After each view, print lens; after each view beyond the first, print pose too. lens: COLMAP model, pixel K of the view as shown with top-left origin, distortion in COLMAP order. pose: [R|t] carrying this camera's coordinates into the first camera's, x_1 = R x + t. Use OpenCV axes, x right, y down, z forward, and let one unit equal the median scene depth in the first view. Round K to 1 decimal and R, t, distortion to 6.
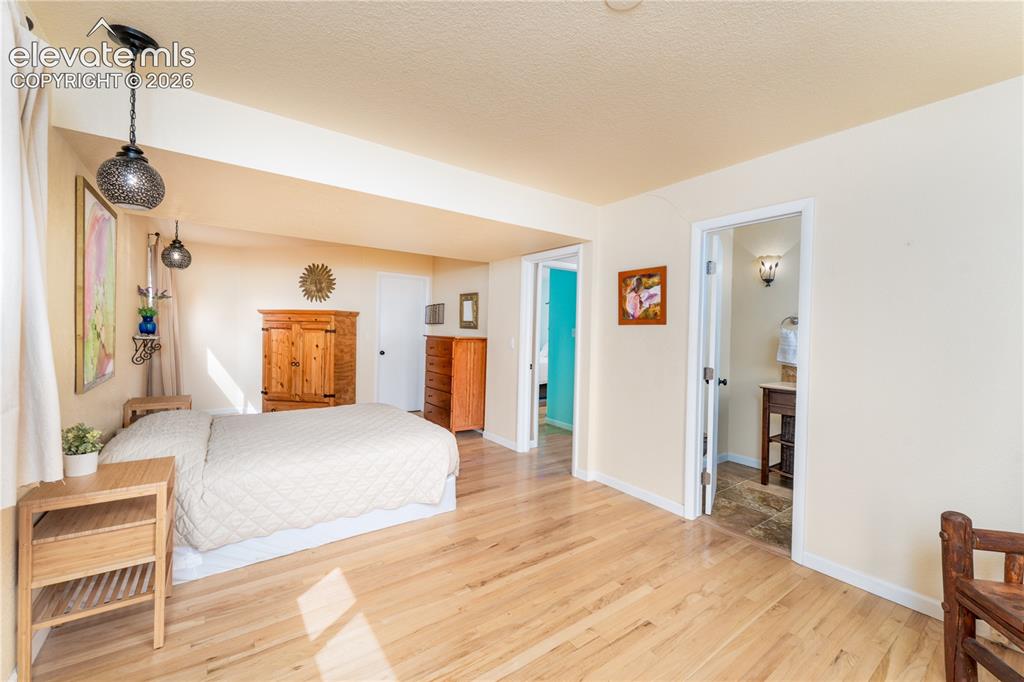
lens RADIAL K [[409.6, 0, 505.0], [0, 409.6, 334.1], [0, 0, 1]] dist [-0.002652, -0.000318]
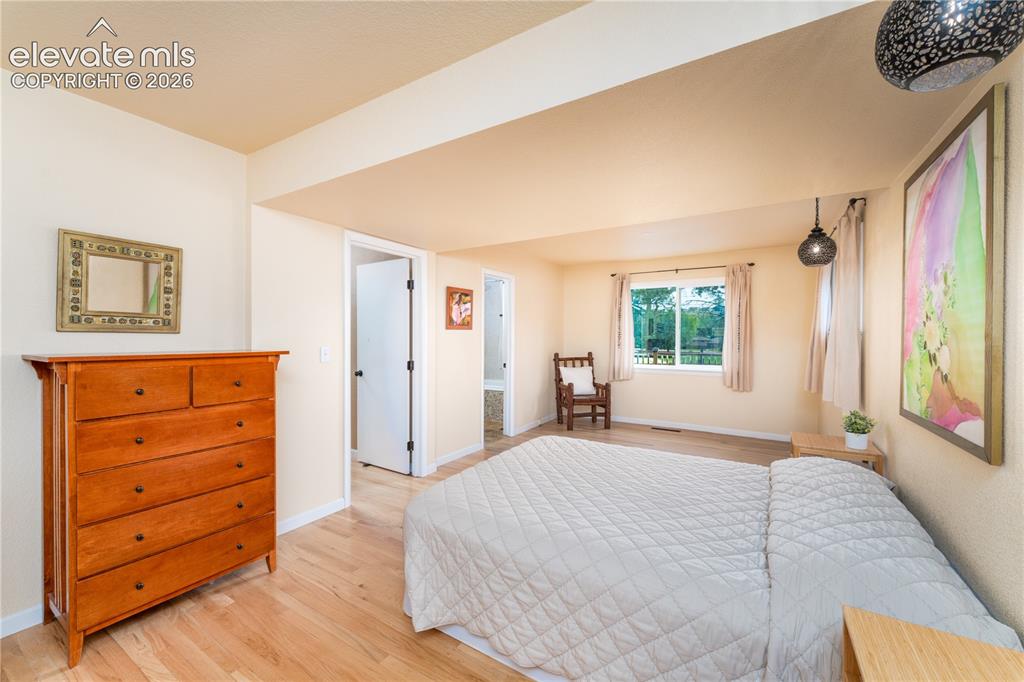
lens RADIAL K [[409.6, 0, 505.0], [0, 409.6, 334.1], [0, 0, 1]] dist [-0.002652, -0.000318]
pose [[-0.385400, -0.018843, 0.922557, -0.979983], [-0.003547, 0.999814, 0.018940, -0.034276], [-0.922743, 0.004027, -0.385395, 1.394988]]
